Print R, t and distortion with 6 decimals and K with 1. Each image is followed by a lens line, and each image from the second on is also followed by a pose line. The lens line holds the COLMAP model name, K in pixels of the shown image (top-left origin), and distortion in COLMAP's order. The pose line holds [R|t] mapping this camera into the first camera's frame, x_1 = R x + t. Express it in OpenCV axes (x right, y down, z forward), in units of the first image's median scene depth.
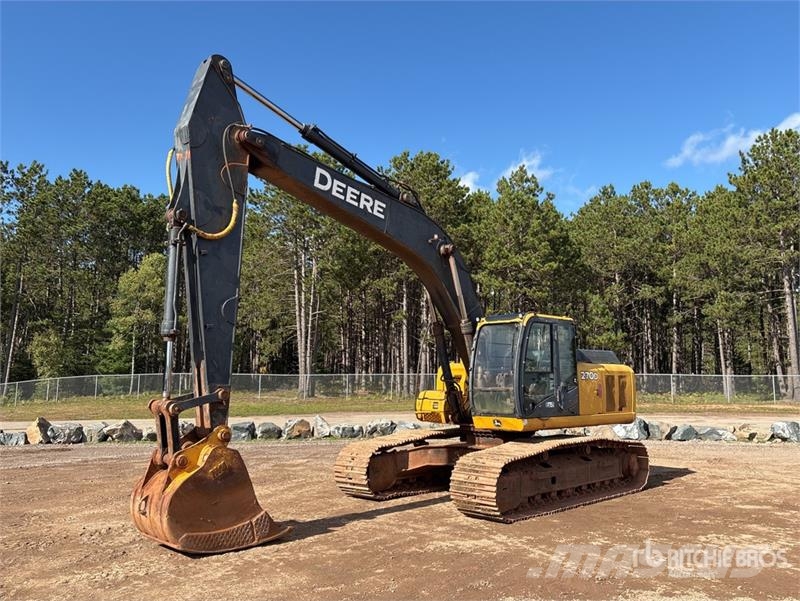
lens RADIAL K [[661.0, 0, 401.8], [0, 661.0, 297.4], [0, 0, 1]] dist [0.020909, 0.006739]
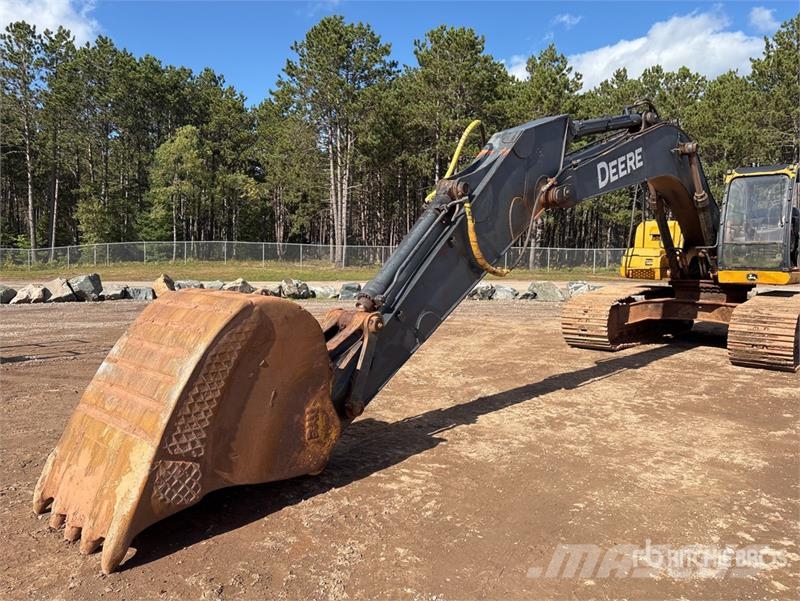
lens RADIAL K [[598.6, 0, 391.9], [0, 598.6, 299.2], [0, 0, 1]] dist [0.050517, -0.053721]
pose [[0.999460, 0.016217, 0.028583, -0.088356], [-0.021436, 0.980966, 0.192995, 0.012321], [-0.024909, -0.193503, 0.980783, 0.024547]]
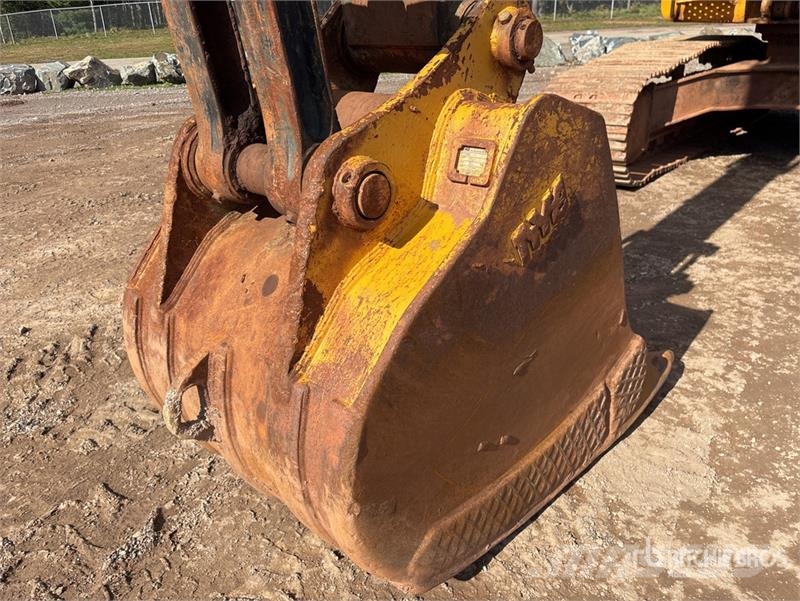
lens RADIAL K [[617.3, 0, 397.4], [0, 617.3, 290.3], [0, 0, 1]] dist [0.004050, -0.006876]
pose [[0.998680, -0.048455, 0.017033, -0.048503], [0.032483, 0.852753, 0.521303, 0.027563], [-0.039785, -0.520062, 0.853202, 0.126257]]
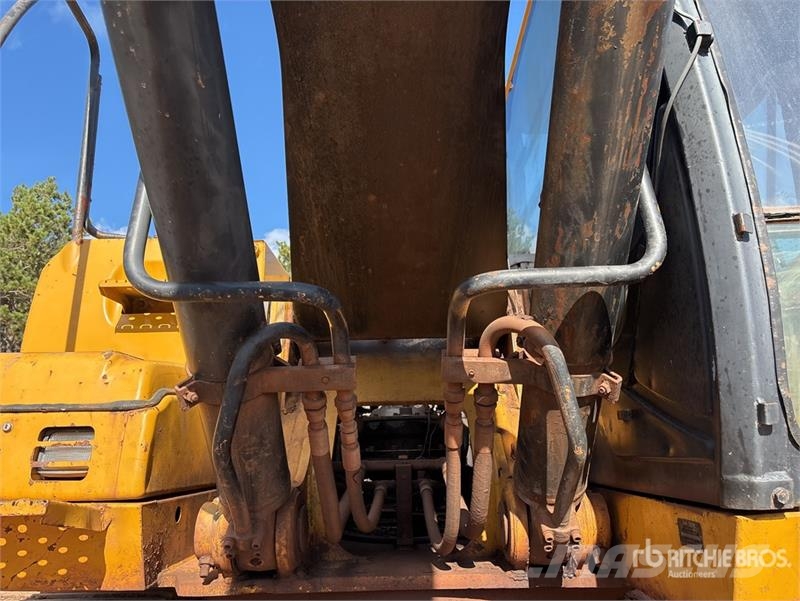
lens RADIAL K [[661.0, 0, 401.8], [0, 661.0, 297.4], [0, 0, 1]] dist [0.020909, 0.006739]
pose [[0.729208, 0.139742, 0.669872, 0.002299], [-0.063060, 0.988484, -0.137561, 0.035895], [-0.681381, 0.058069, 0.729622, 0.209271]]
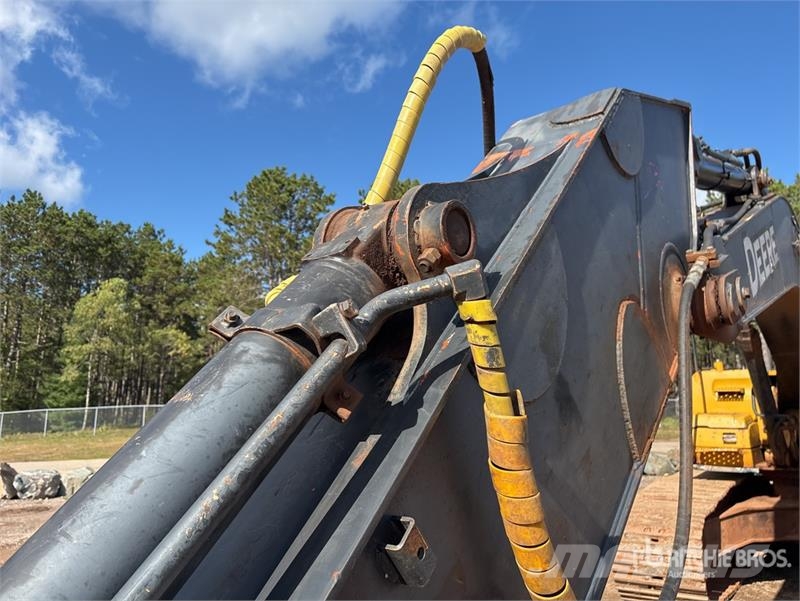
lens RADIAL K [[605.1, 0, 392.3], [0, 605.1, 289.0], [0, 0, 1]] dist [0.025739, -0.011471]
pose [[0.994674, 0.007822, 0.102776, -0.076784], [0.000026, 0.997097, -0.076143, 0.016862], [-0.103073, 0.075740, 0.991786, 0.112953]]
